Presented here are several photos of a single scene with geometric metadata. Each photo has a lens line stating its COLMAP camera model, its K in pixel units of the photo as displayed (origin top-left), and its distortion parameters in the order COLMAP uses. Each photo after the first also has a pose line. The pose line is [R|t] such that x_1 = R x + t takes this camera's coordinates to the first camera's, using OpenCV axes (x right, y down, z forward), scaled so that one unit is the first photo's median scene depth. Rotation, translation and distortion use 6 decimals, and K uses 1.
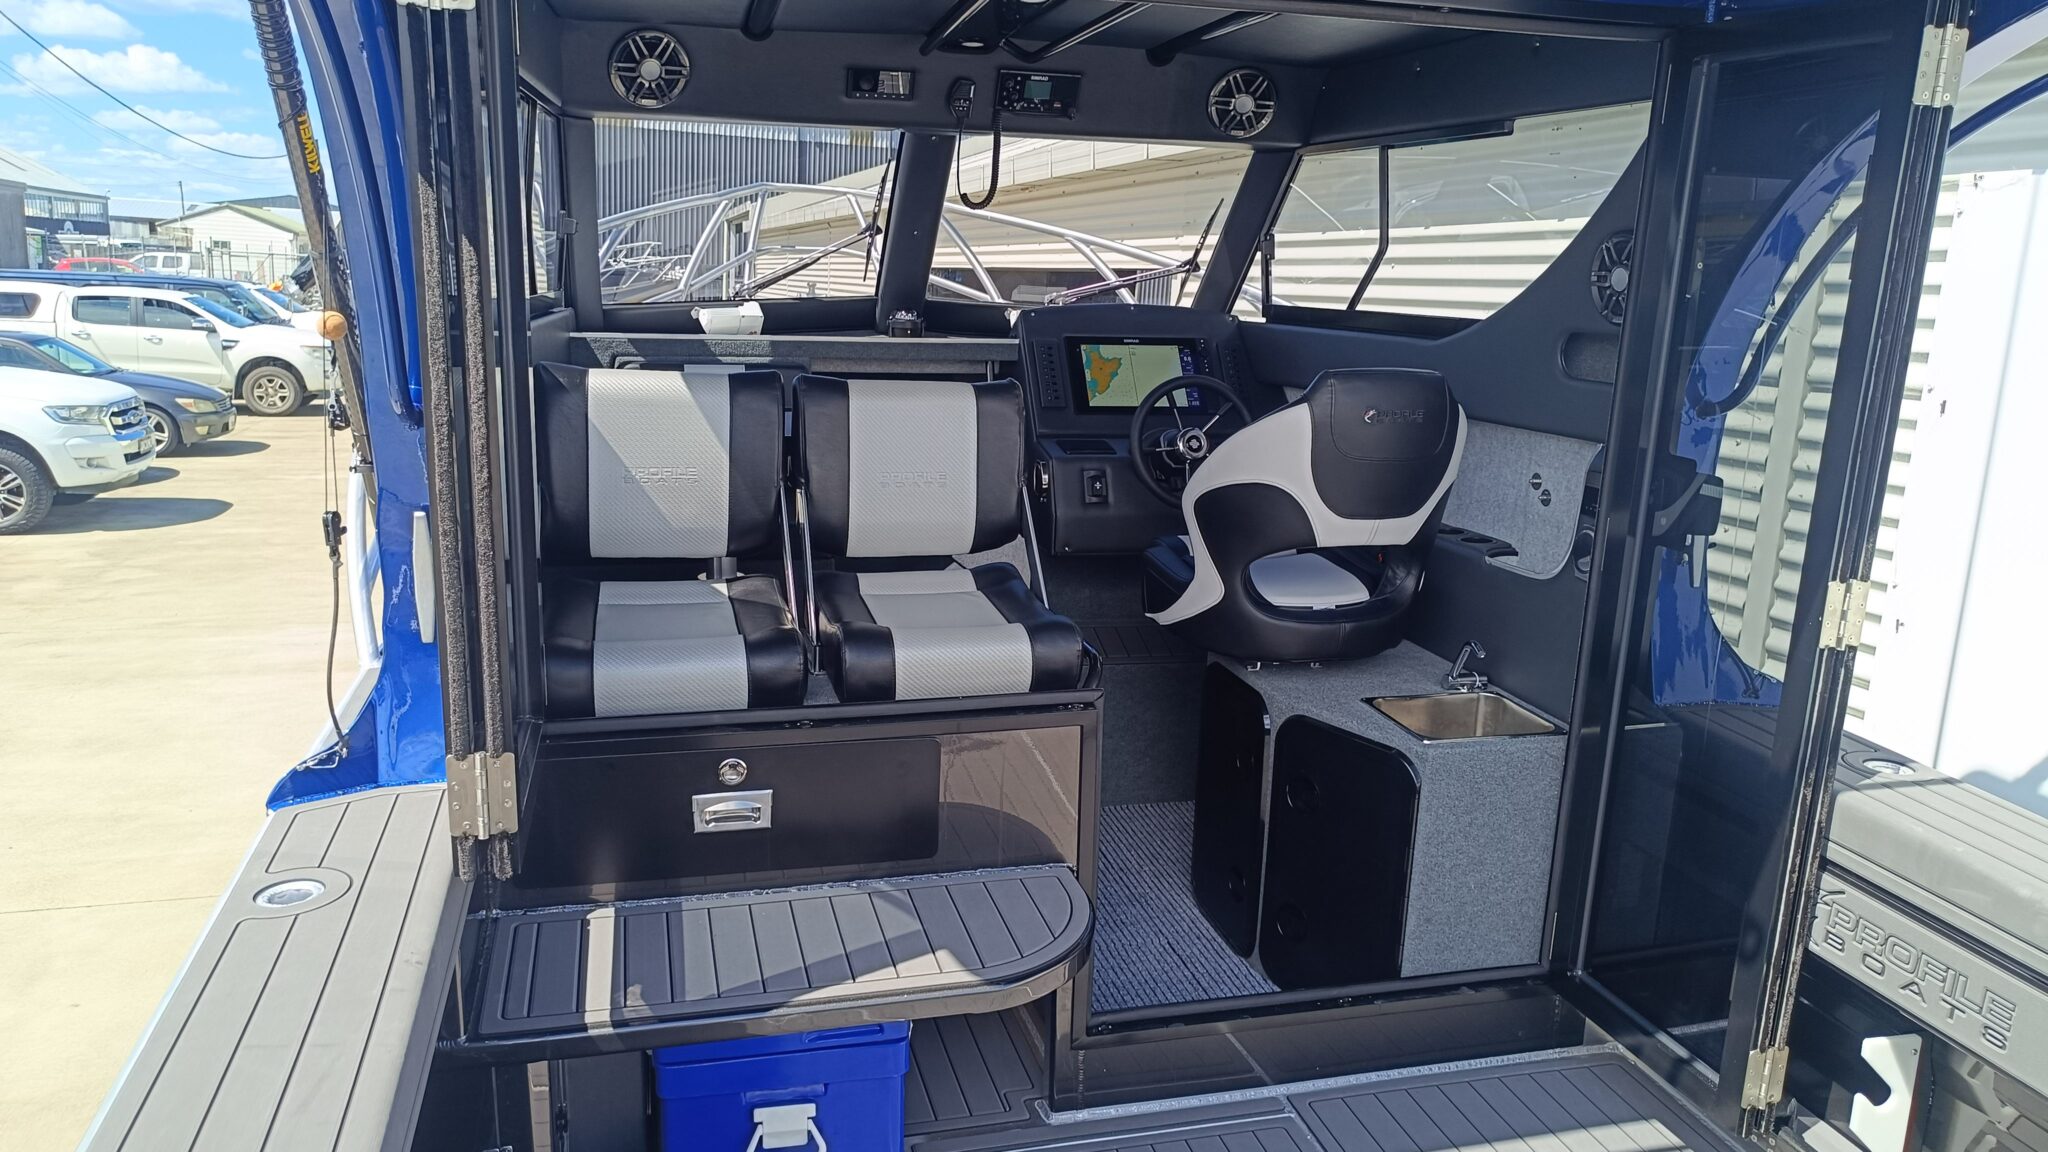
lens RADIAL K [[1440.1, 0, 1026.0], [0, 1440.1, 569.6], [0, 0, 1]] dist [0.009730, -0.012123]
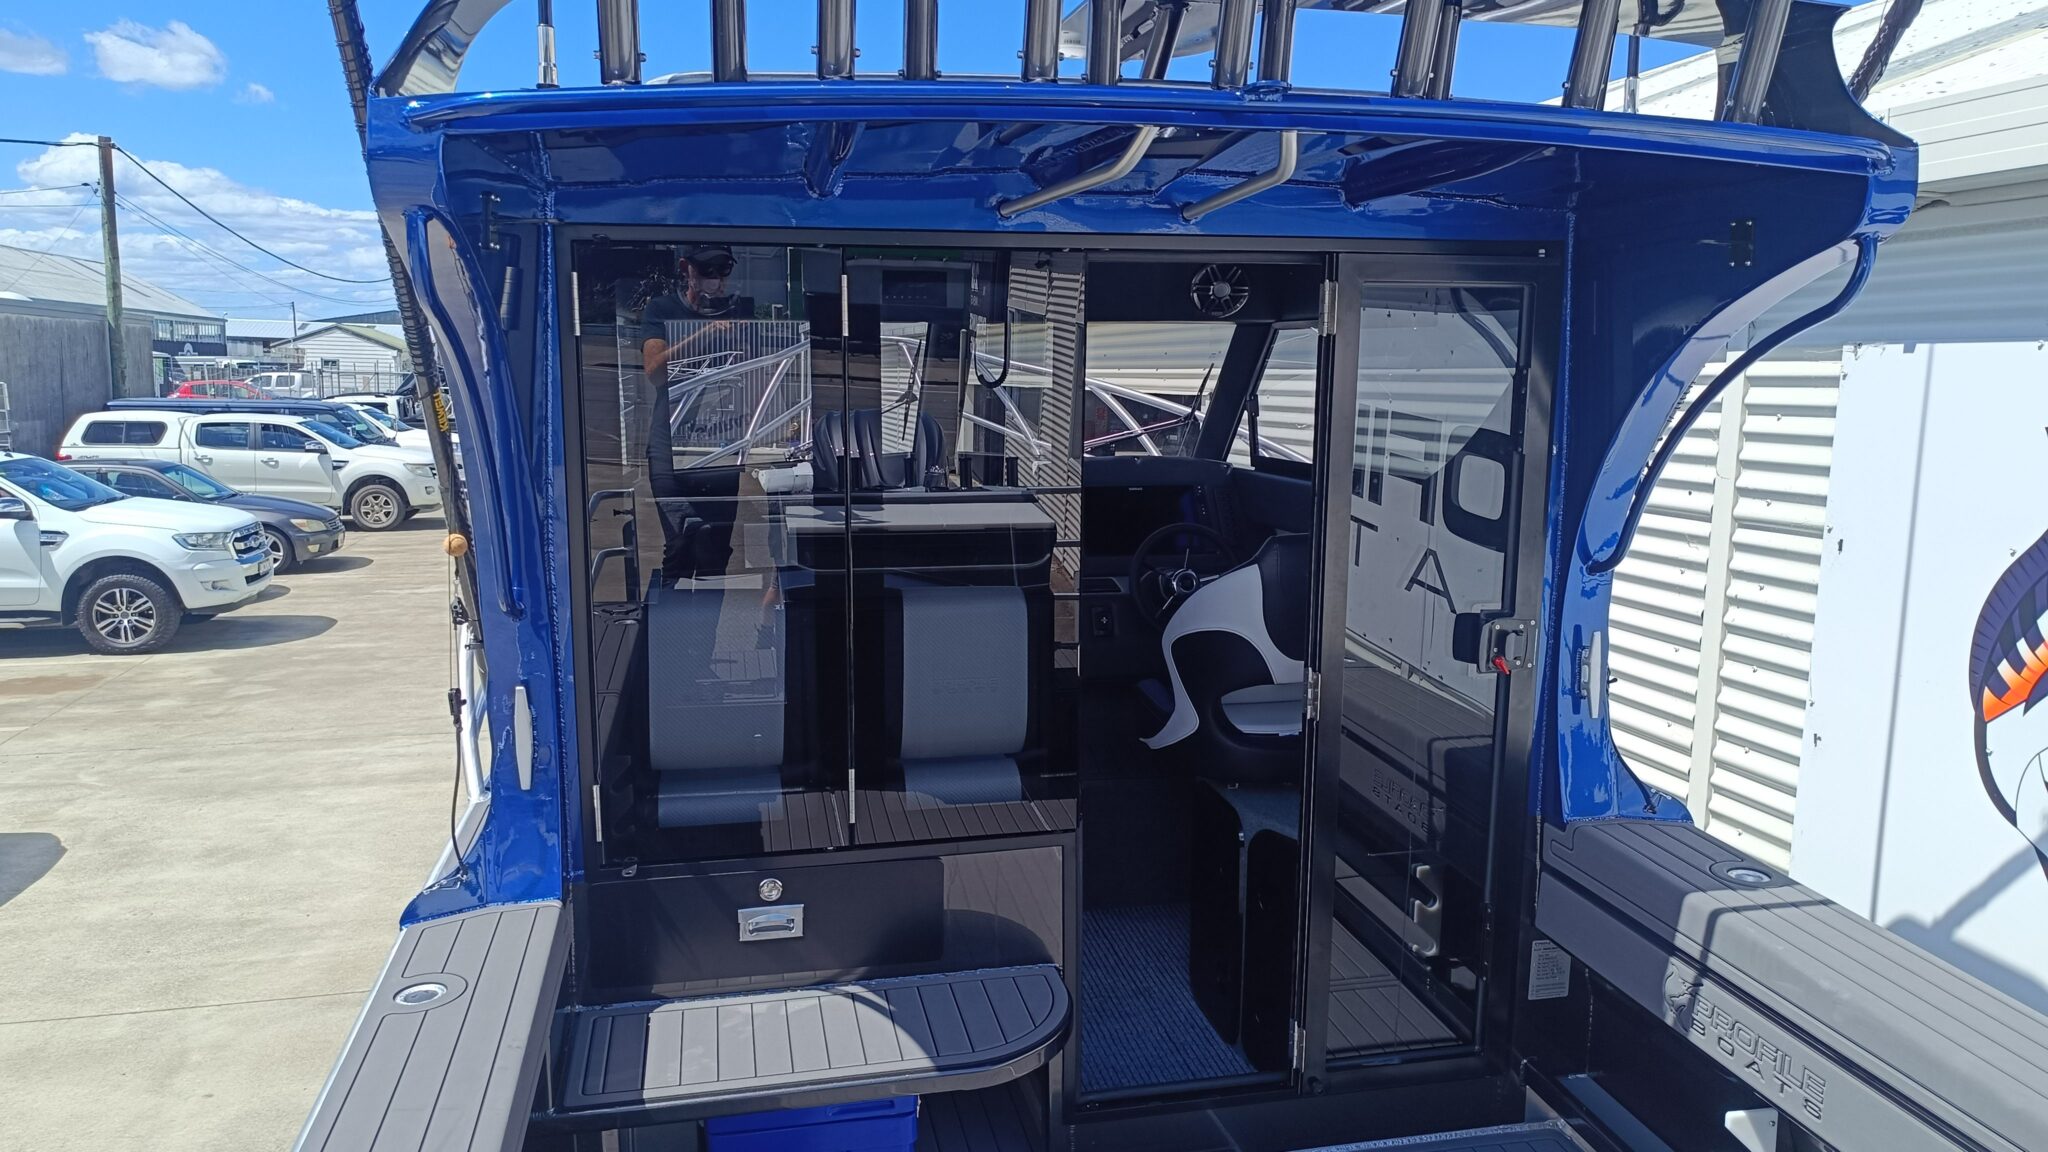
lens RADIAL K [[1440.1, 0, 1026.0], [0, 1440.1, 569.6], [0, 0, 1]] dist [0.009730, -0.012123]
pose [[0.998179, -0.022023, -0.056165, 0.019574], [0.018505, 0.997879, -0.062417, -0.011181], [0.057421, 0.061264, 0.996469, -0.049386]]
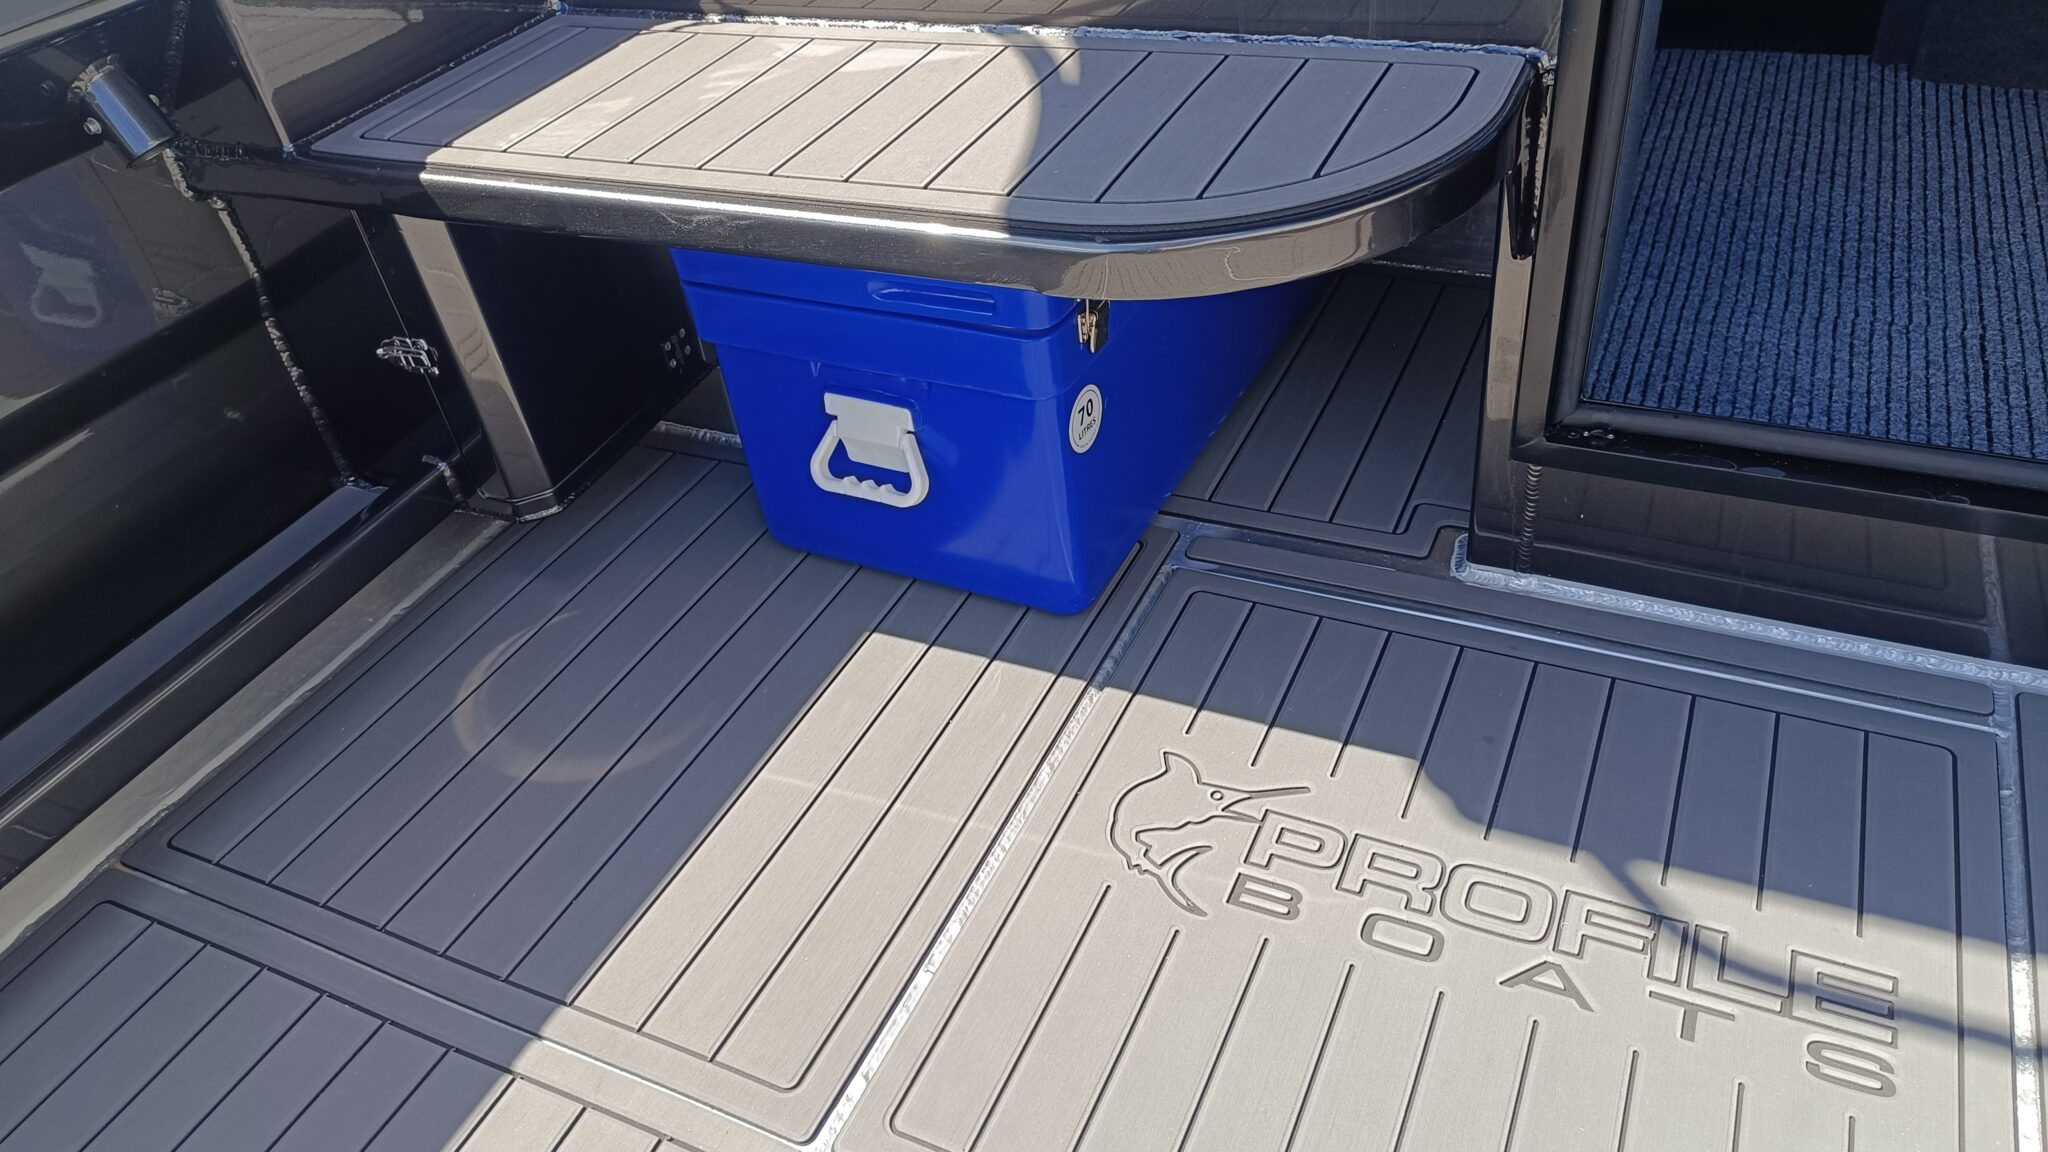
lens RADIAL K [[1440.1, 0, 1026.0], [0, 1440.1, 569.6], [0, 0, 1]] dist [0.009730, -0.012123]
pose [[0.742510, 0.301432, -0.598179, 0.052842], [-0.014394, 0.899998, 0.435655, 0.037794], [0.669681, -0.314868, 0.672596, 0.133003]]
